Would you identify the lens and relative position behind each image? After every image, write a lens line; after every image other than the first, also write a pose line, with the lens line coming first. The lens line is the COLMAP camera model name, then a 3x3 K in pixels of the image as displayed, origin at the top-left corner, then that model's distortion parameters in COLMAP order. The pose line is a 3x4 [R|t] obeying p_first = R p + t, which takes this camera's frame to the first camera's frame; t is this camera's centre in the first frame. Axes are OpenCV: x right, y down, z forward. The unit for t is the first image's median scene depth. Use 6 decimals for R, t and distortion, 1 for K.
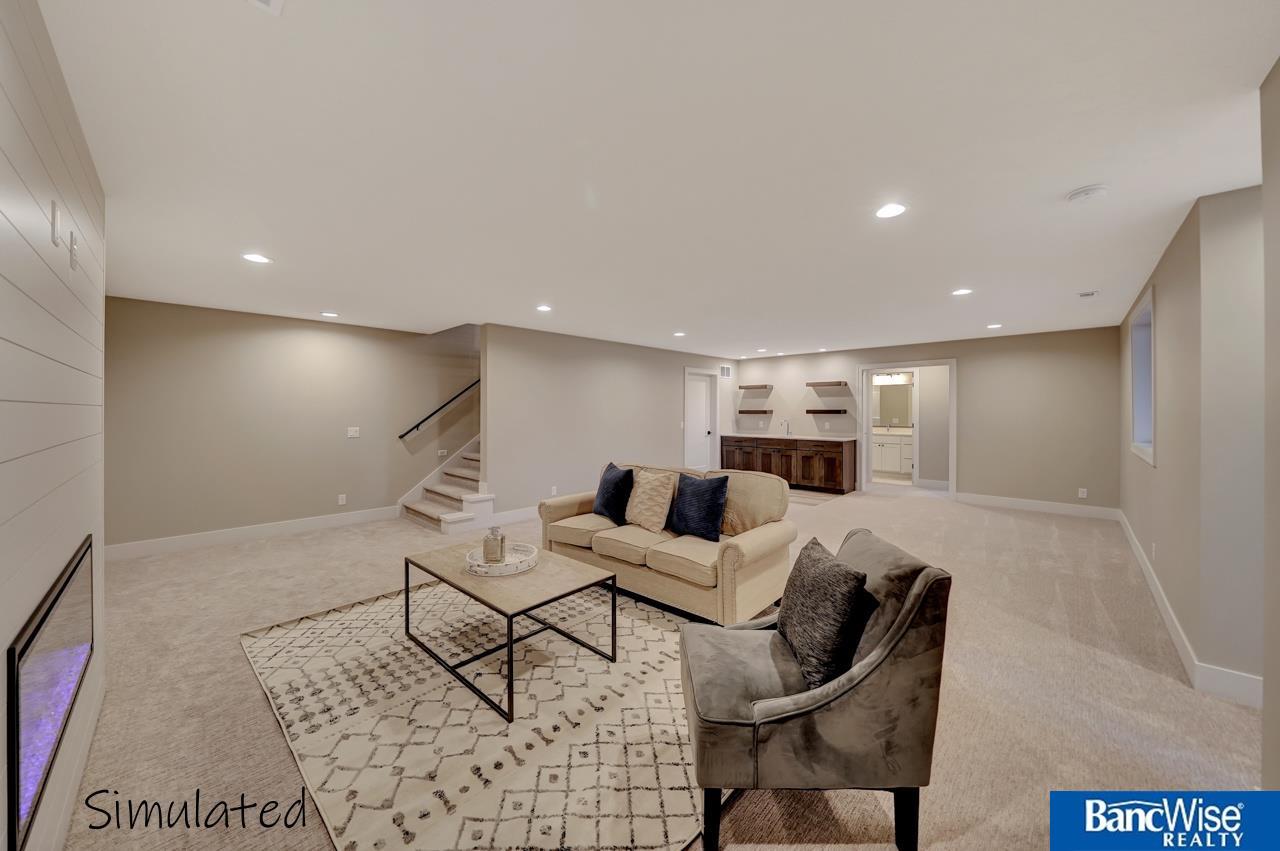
lens RADIAL K [[447.3, 0, 636.6], [0, 447.3, 414.9], [0, 0, 1]] dist [-0.001512, -0.000035]
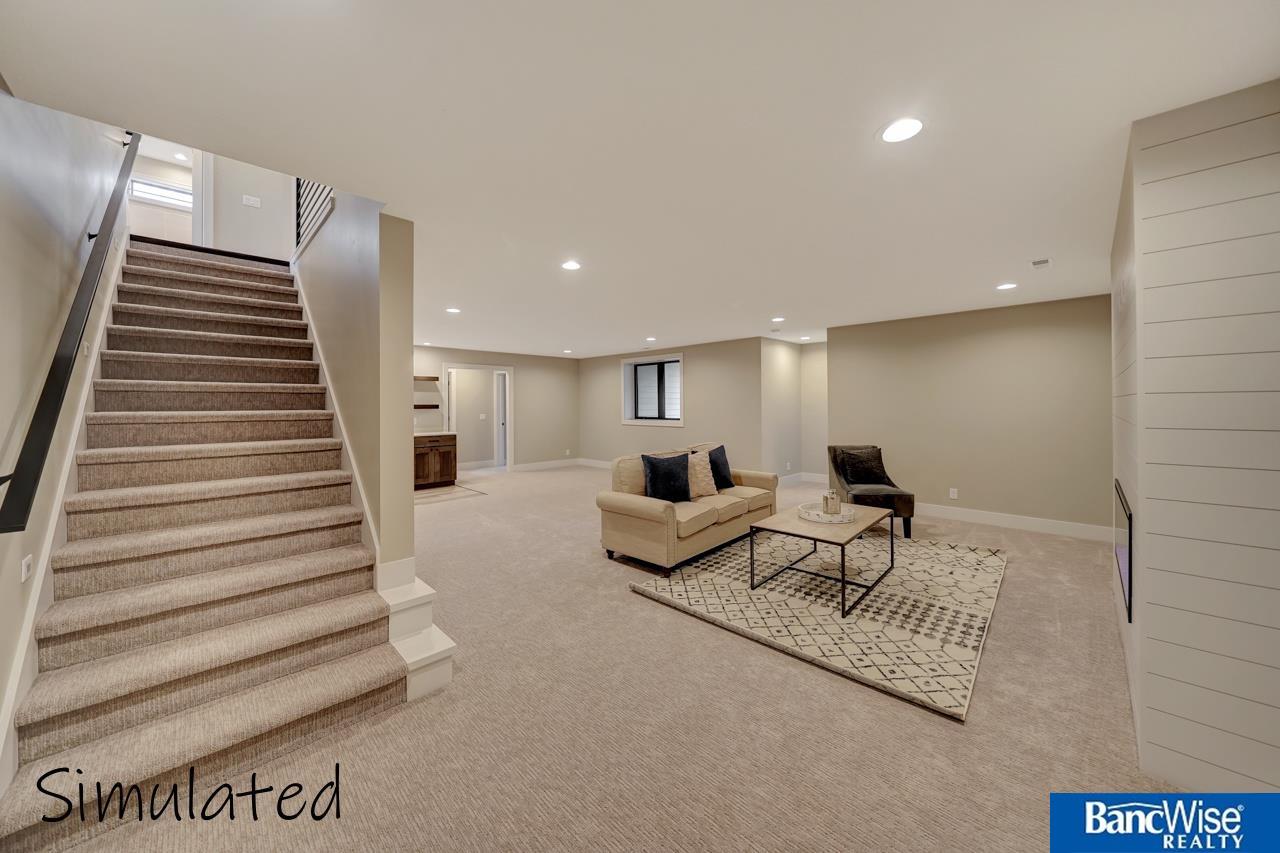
lens RADIAL K [[447.3, 0, 636.6], [0, 447.3, 415.9], [0, 0, 1]] dist [-0.001512, -0.000035]
pose [[0.017226, -0.024176, 0.999559, -1.601957], [0.015731, 0.999590, 0.023906, -0.008652], [-0.999728, 0.015312, 0.017599, 1.506625]]
